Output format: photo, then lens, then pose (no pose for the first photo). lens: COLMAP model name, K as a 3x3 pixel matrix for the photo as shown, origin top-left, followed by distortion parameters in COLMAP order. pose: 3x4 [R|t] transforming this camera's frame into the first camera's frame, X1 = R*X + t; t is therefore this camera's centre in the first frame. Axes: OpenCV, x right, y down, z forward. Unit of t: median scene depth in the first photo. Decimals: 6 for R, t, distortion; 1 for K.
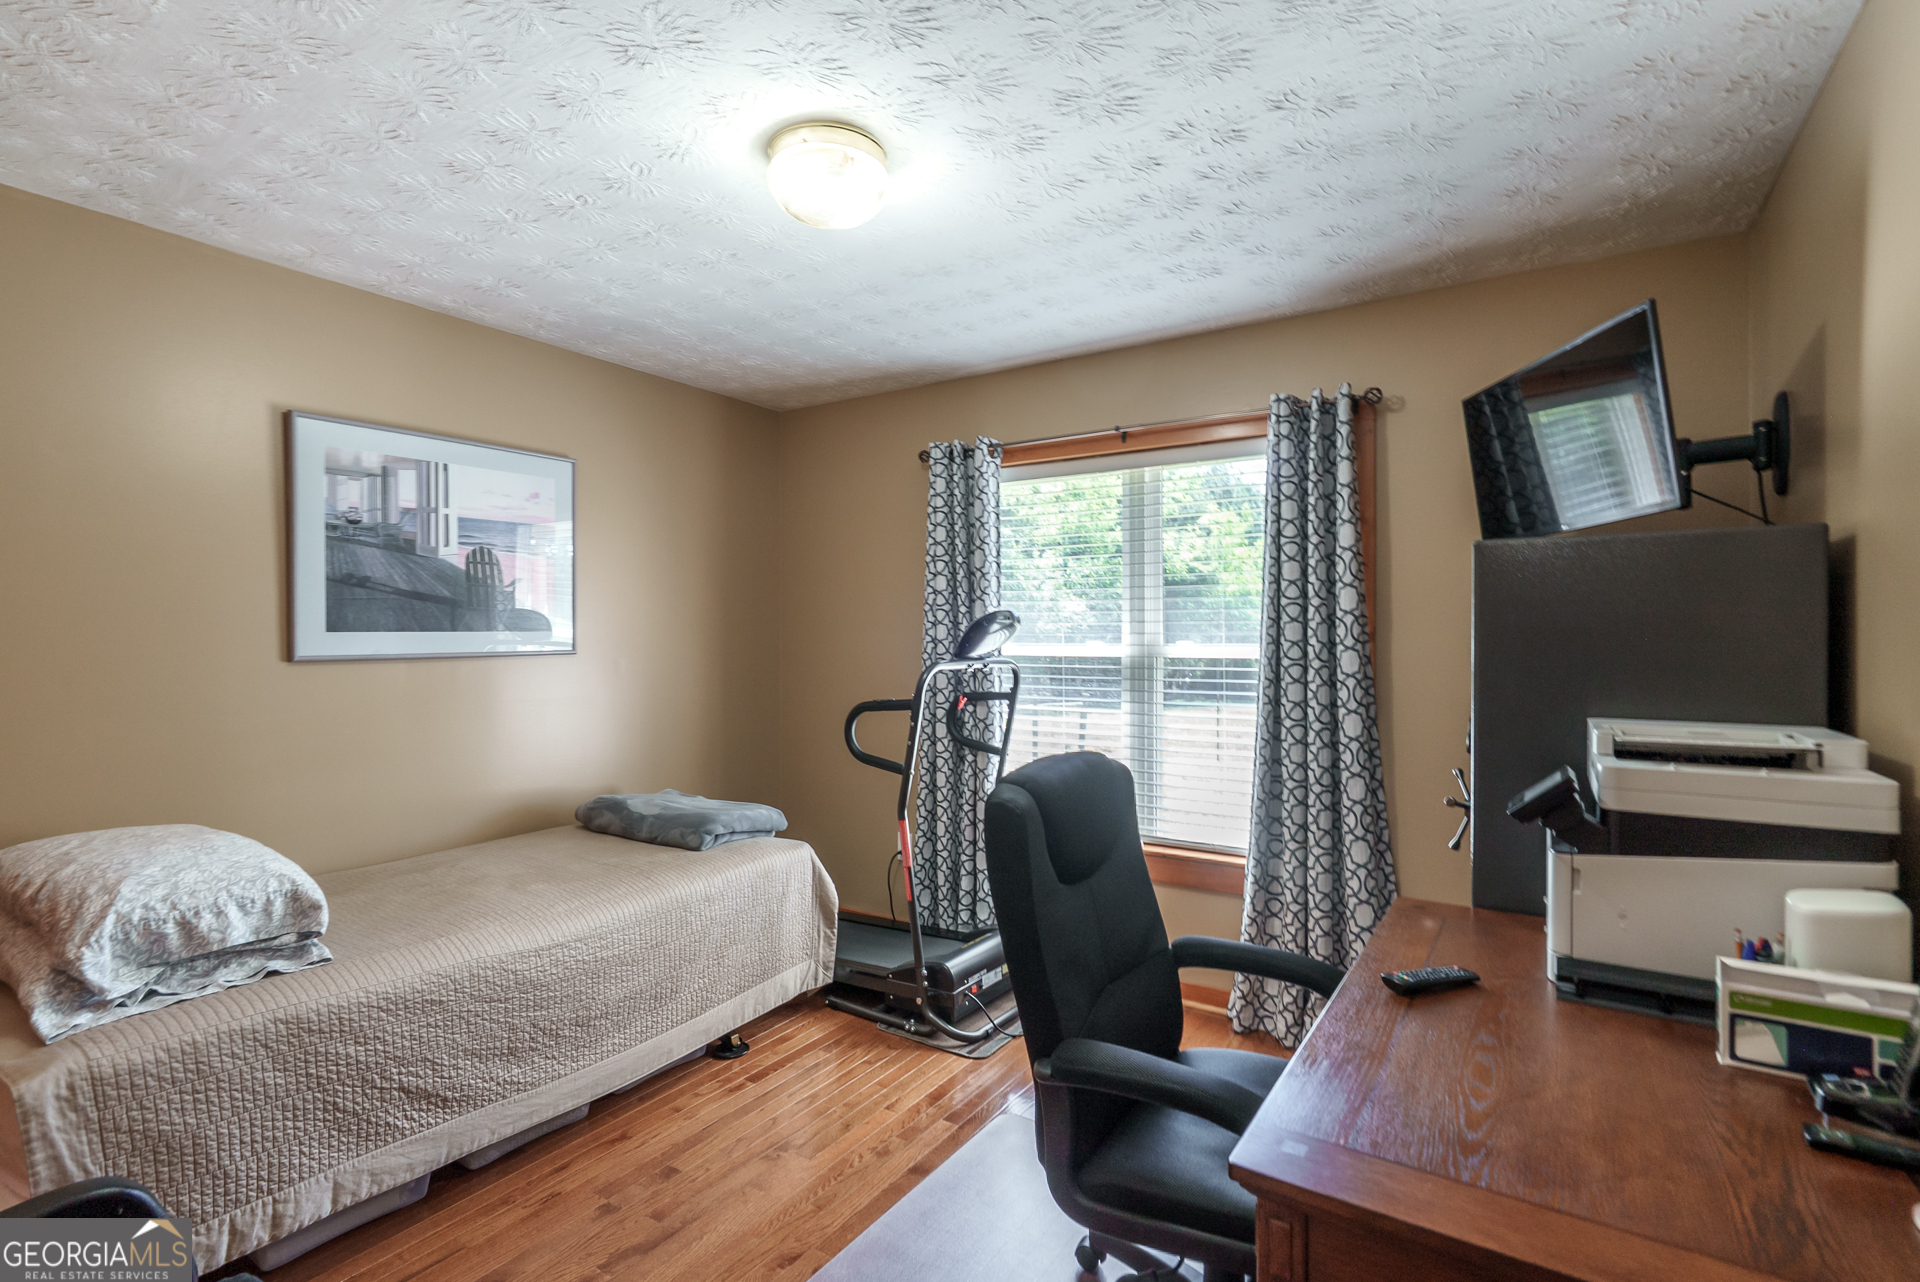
lens RADIAL K [[879.2, 0, 962.9], [0, 879.2, 673.5], [0, 0, 1]] dist [0.000935, 0.001517]
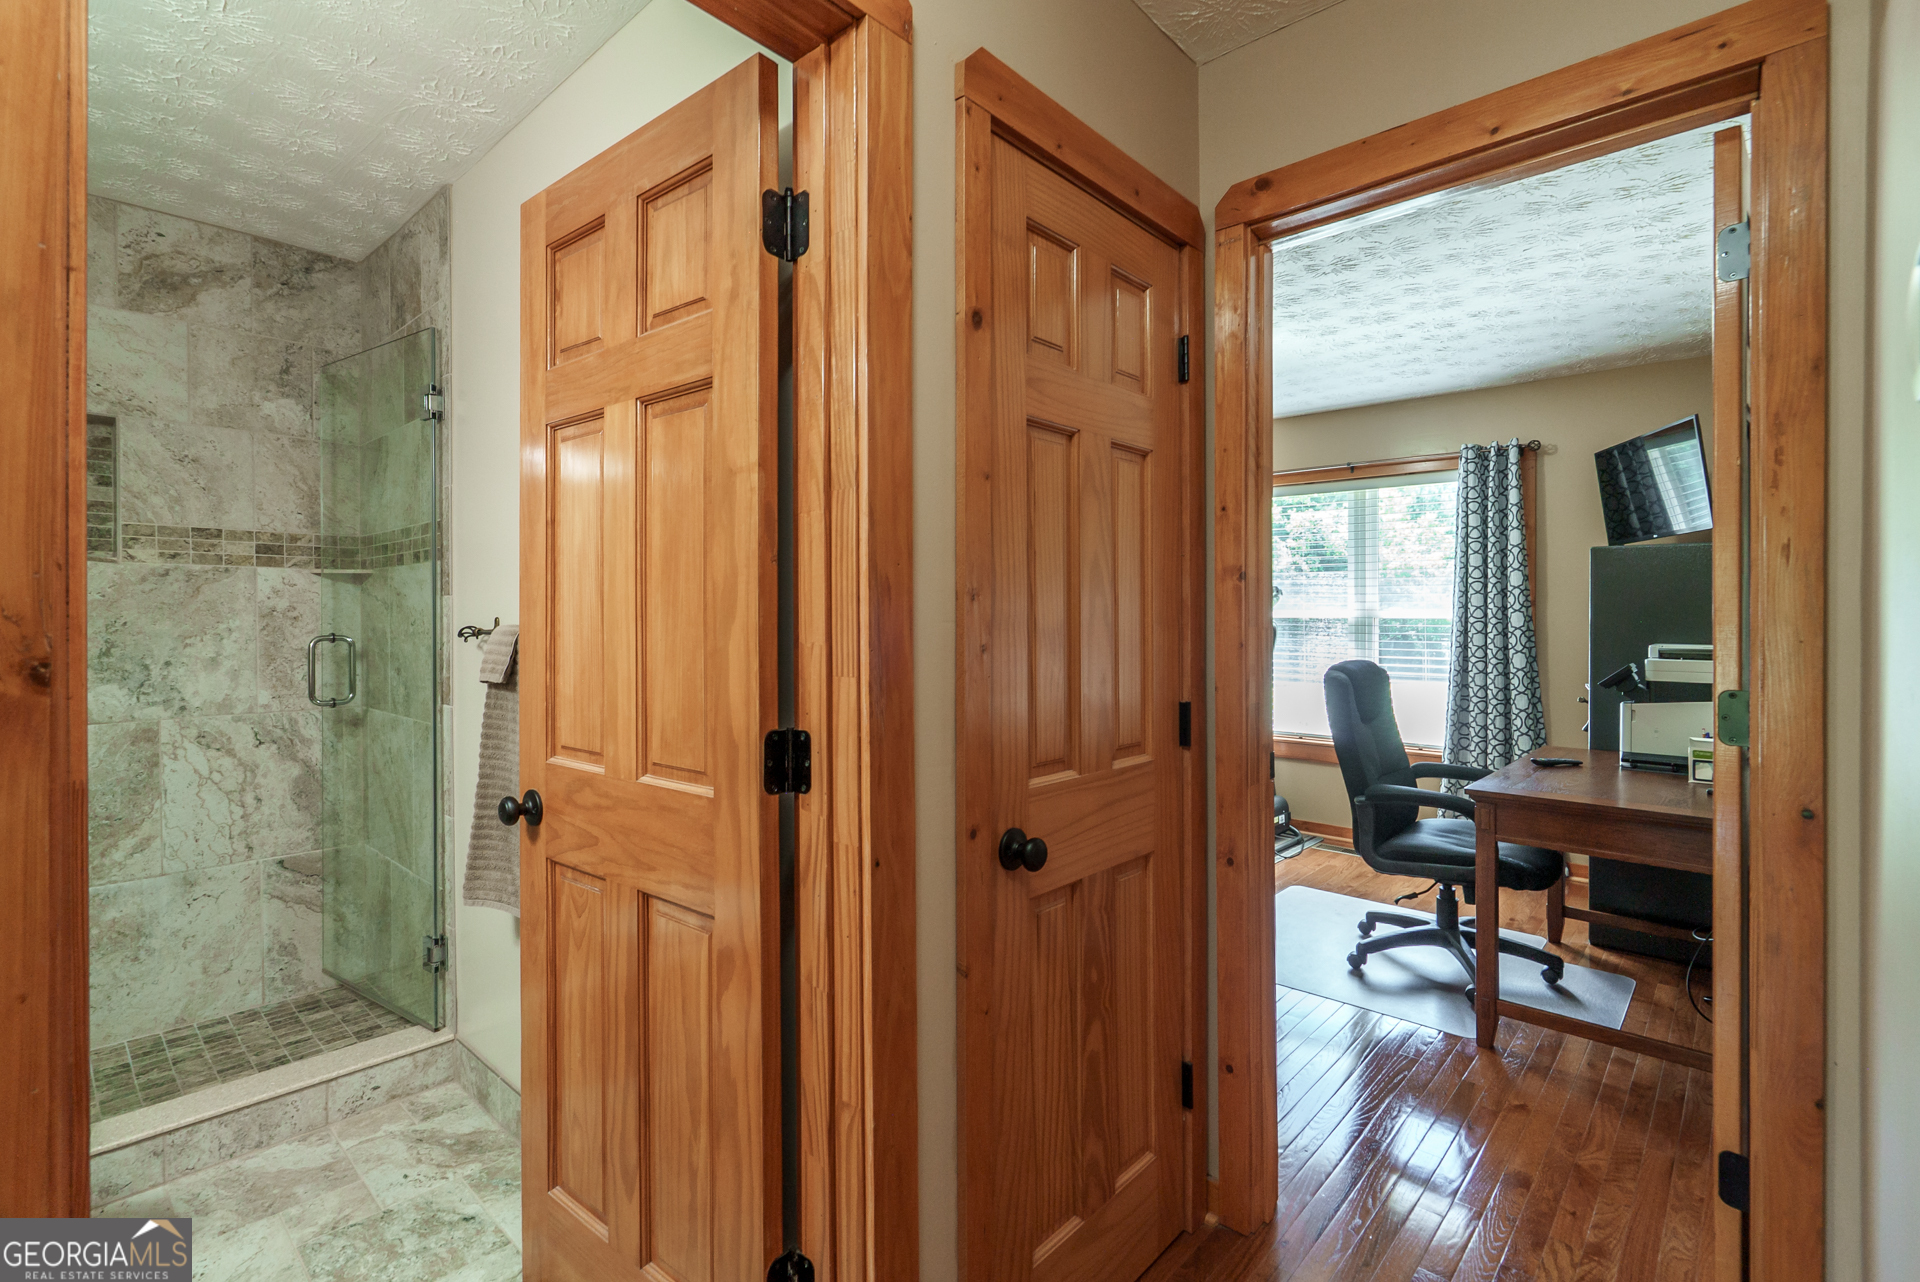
lens RADIAL K [[883.1, 0, 960.0], [0, 883.1, 641.0], [0, 0, 1]] dist [0.000560, 0.000377]
pose [[0.988254, 0.007615, -0.152630, -0.280667], [-0.009545, 0.999883, -0.011916, 0.051184], [0.152521, 0.013233, 0.988212, -0.659778]]
